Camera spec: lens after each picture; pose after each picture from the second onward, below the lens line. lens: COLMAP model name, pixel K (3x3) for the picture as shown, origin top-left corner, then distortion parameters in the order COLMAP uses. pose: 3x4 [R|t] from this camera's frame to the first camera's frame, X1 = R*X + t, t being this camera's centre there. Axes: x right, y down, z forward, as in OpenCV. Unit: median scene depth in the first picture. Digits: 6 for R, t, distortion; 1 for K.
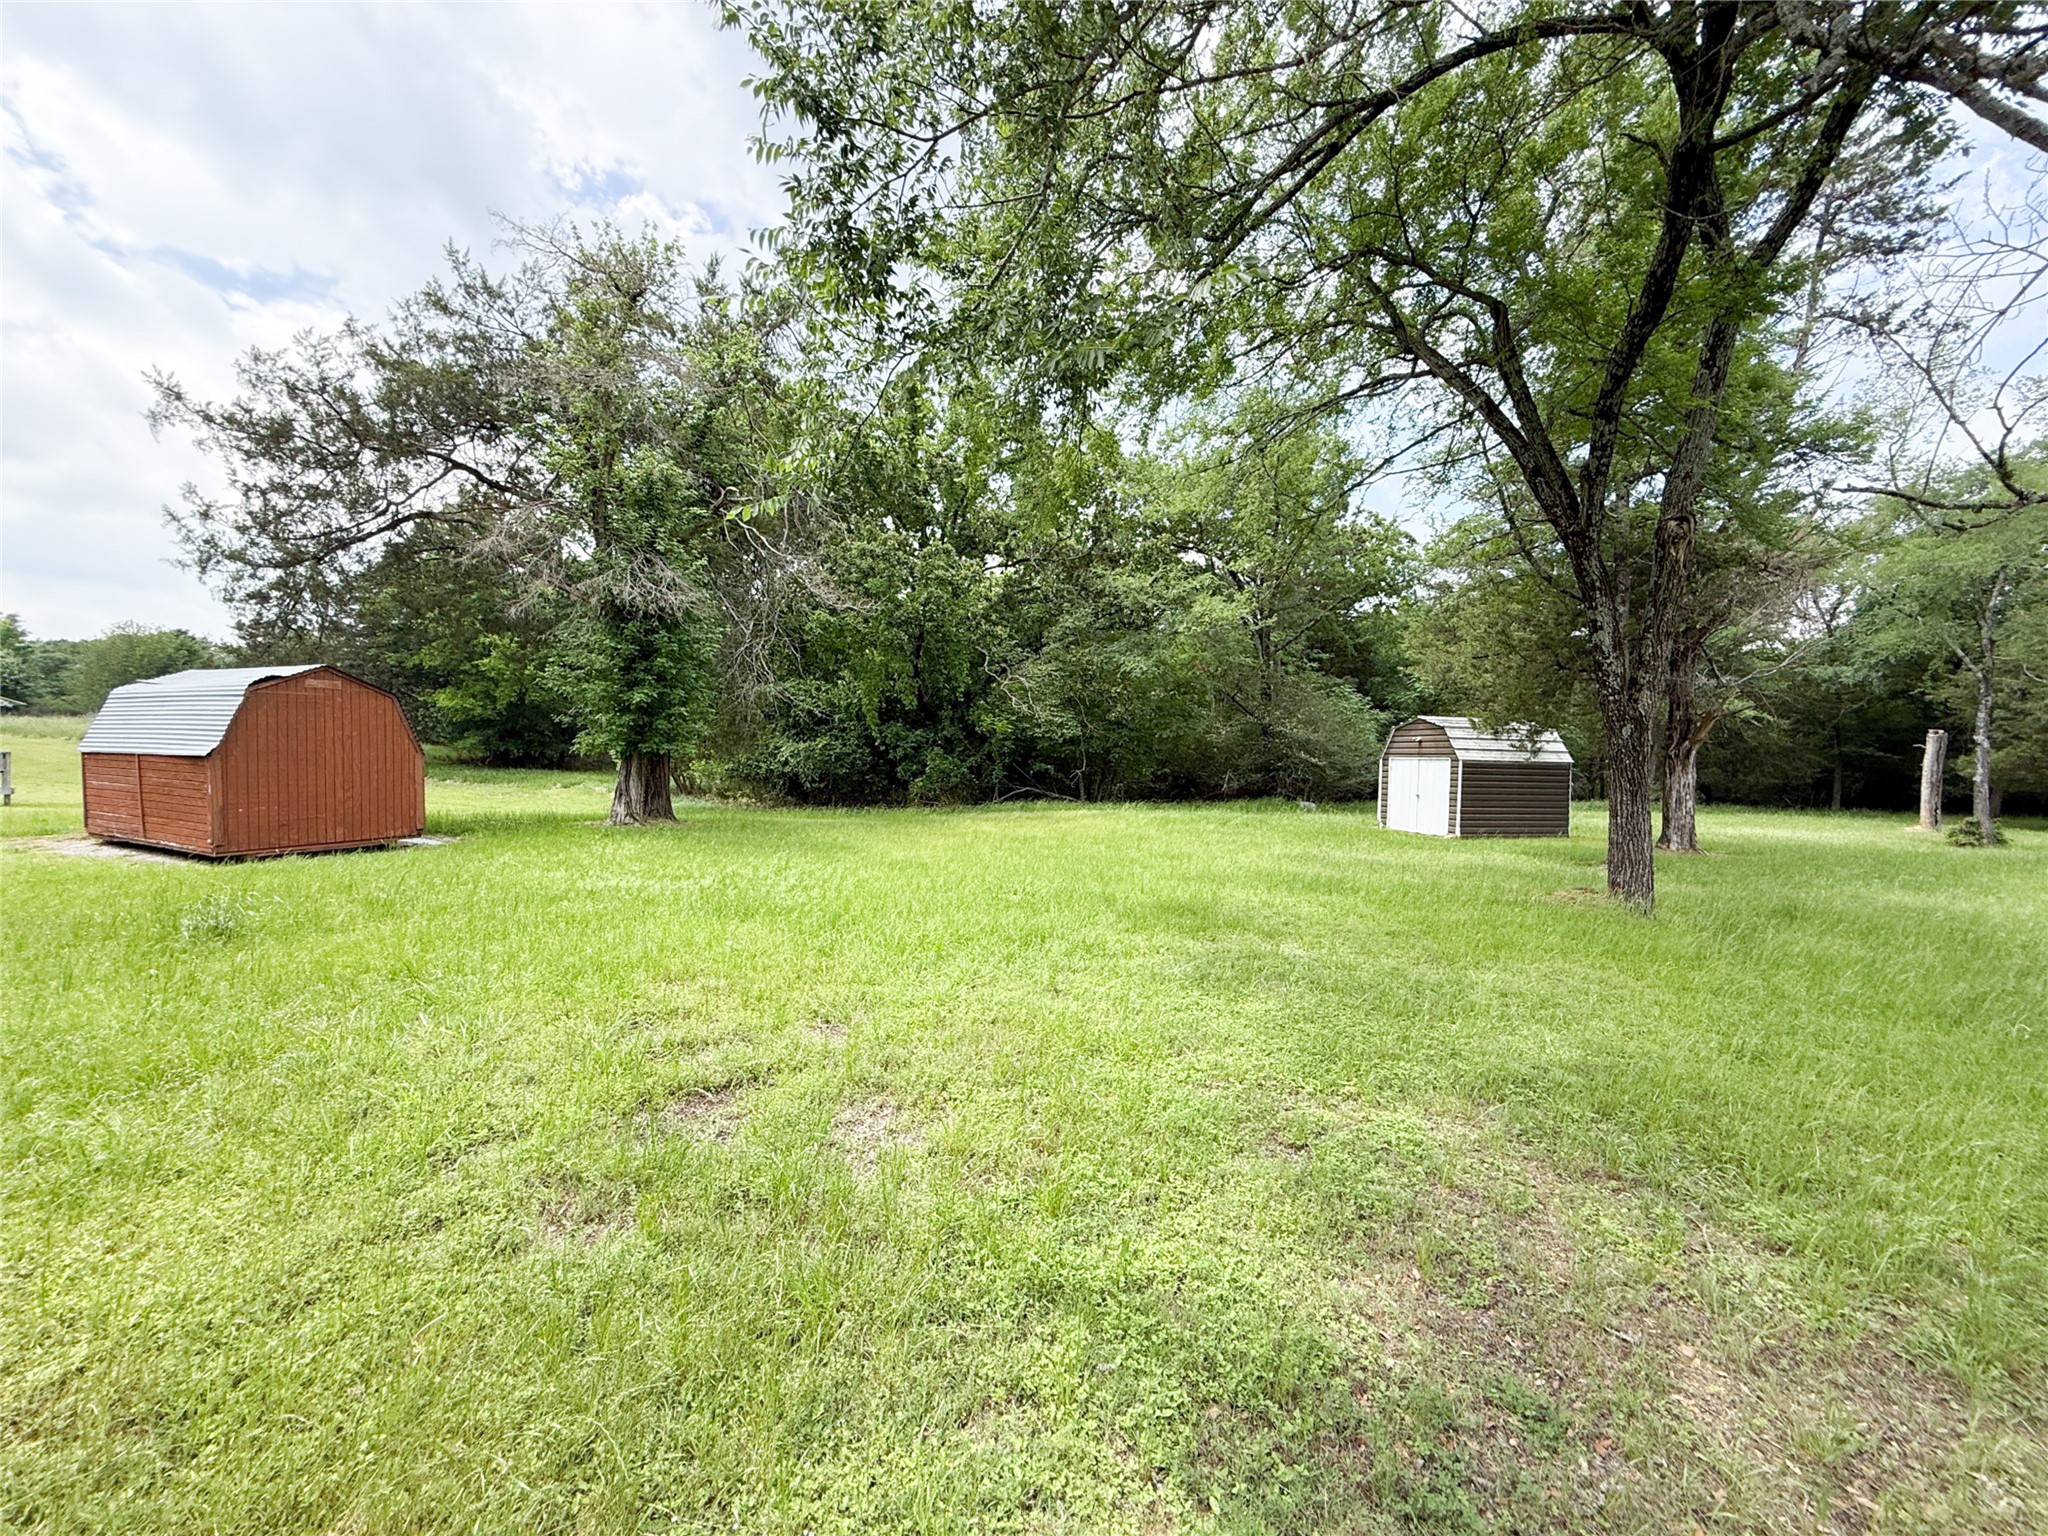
lens RADIAL K [[822.6, 0, 1018.5], [0, 822.6, 769.7], [0, 0, 1]] dist [-0.000157, 0.002769]
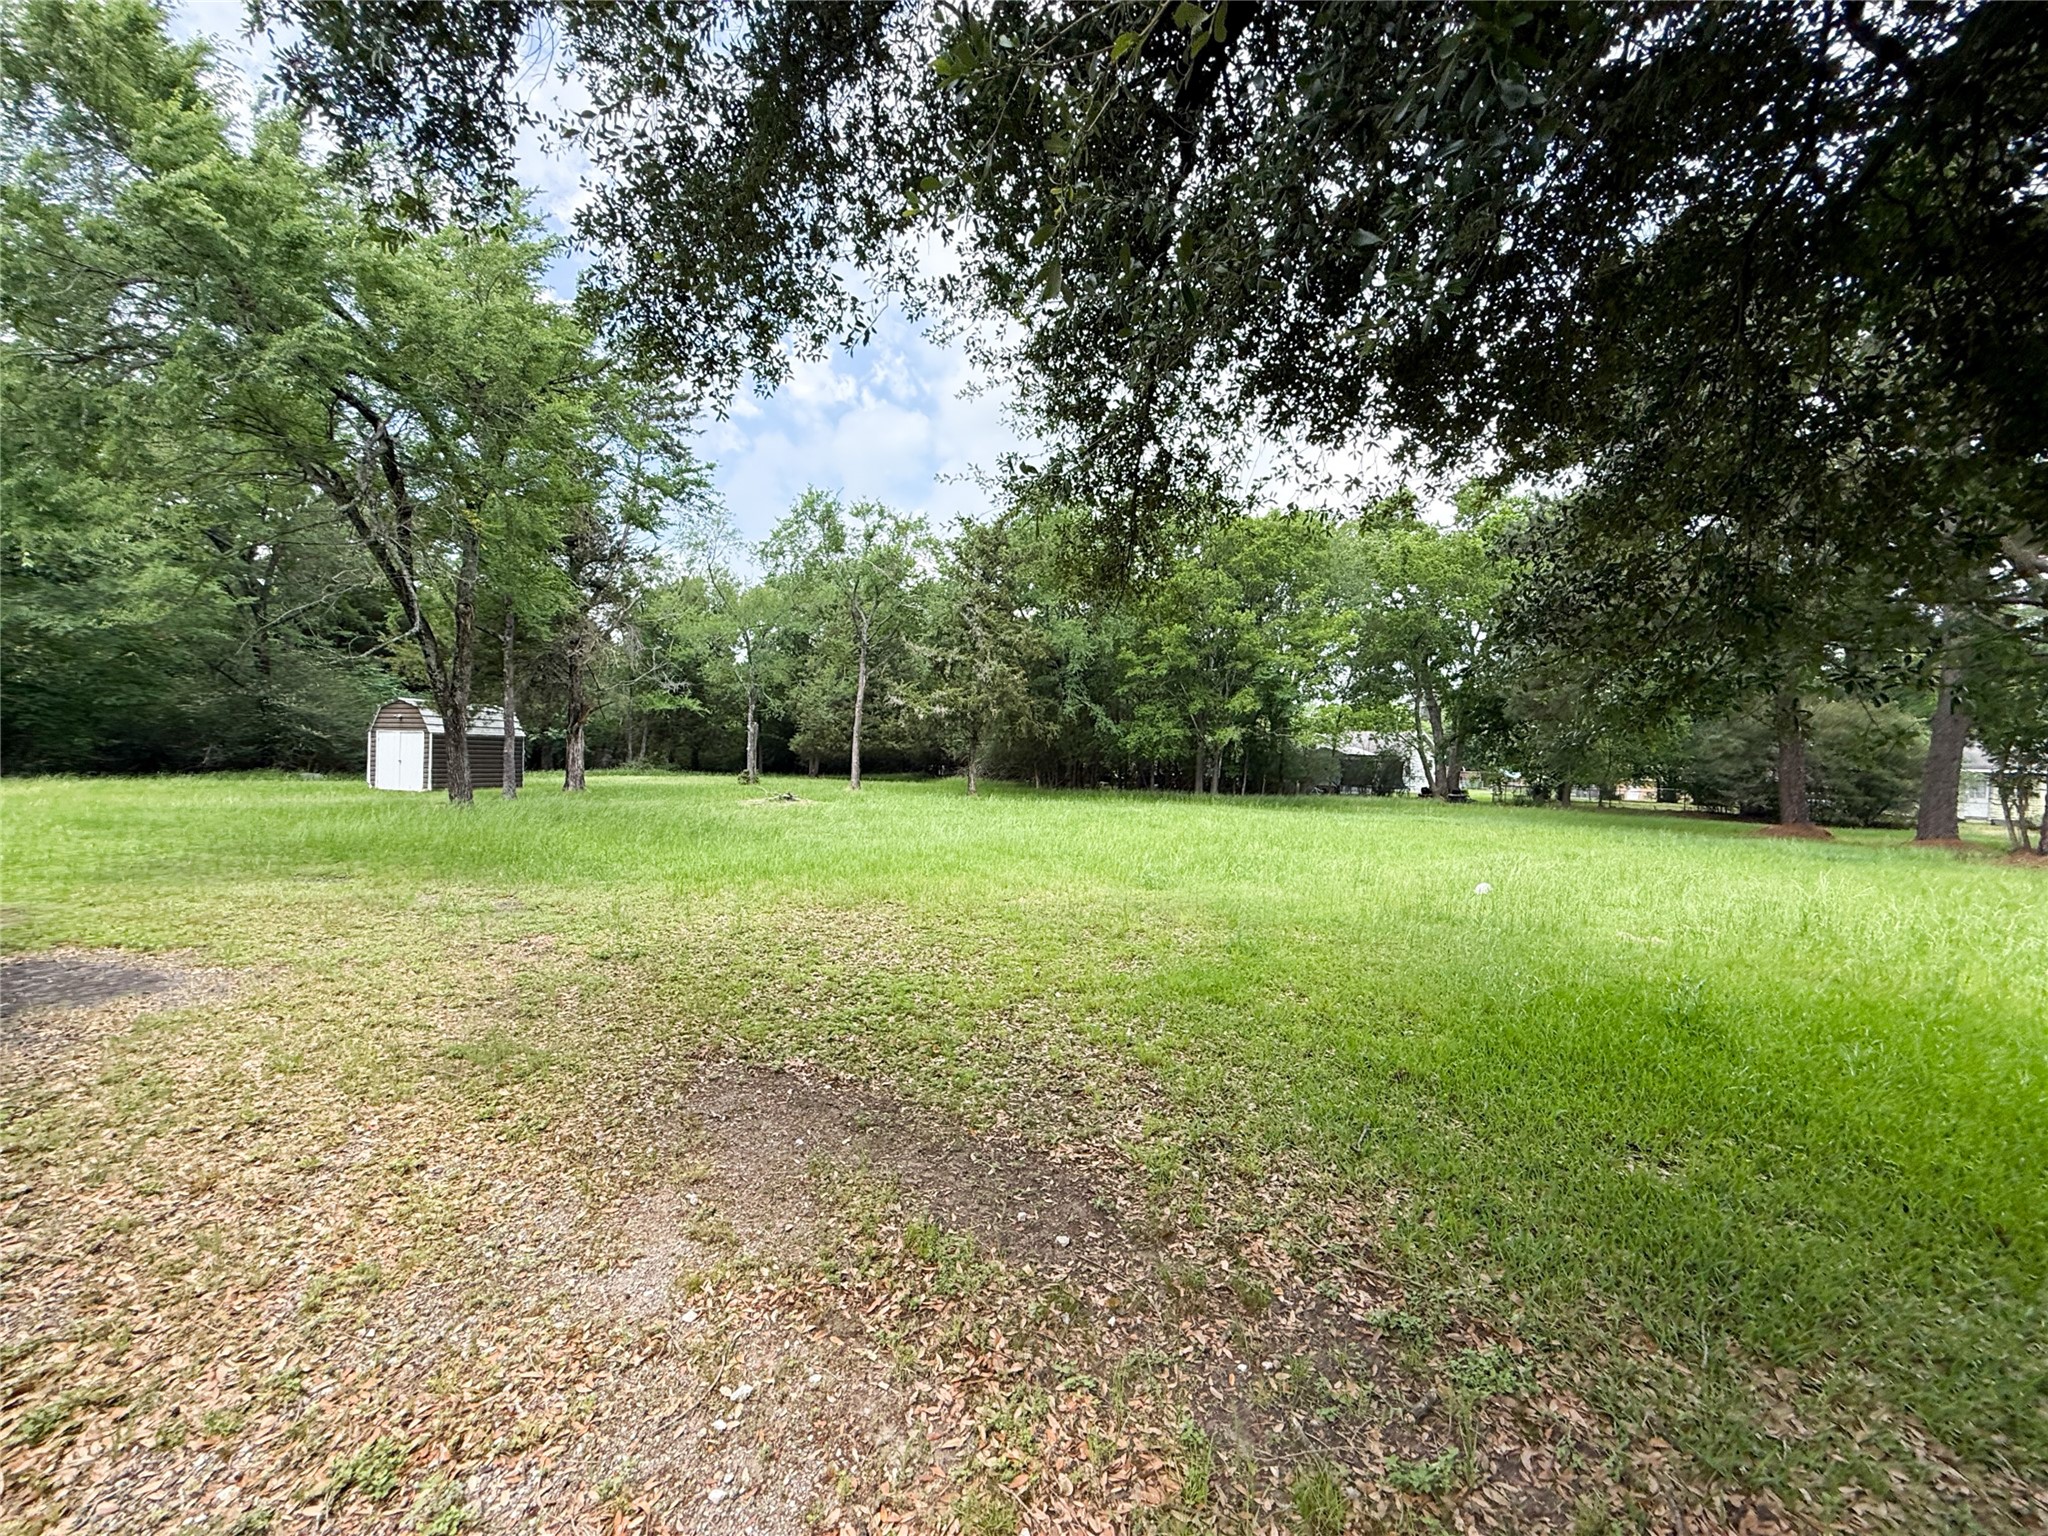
lens RADIAL K [[822.6, 0, 1018.5], [0, 822.6, 769.7], [0, 0, 1]] dist [-0.000157, 0.002769]
pose [[0.556510, -0.018578, 0.830633, -0.031163], [0.000836, 0.999762, 0.021800, 0.016335], [-0.830840, -0.011437, 0.556394, -0.436372]]
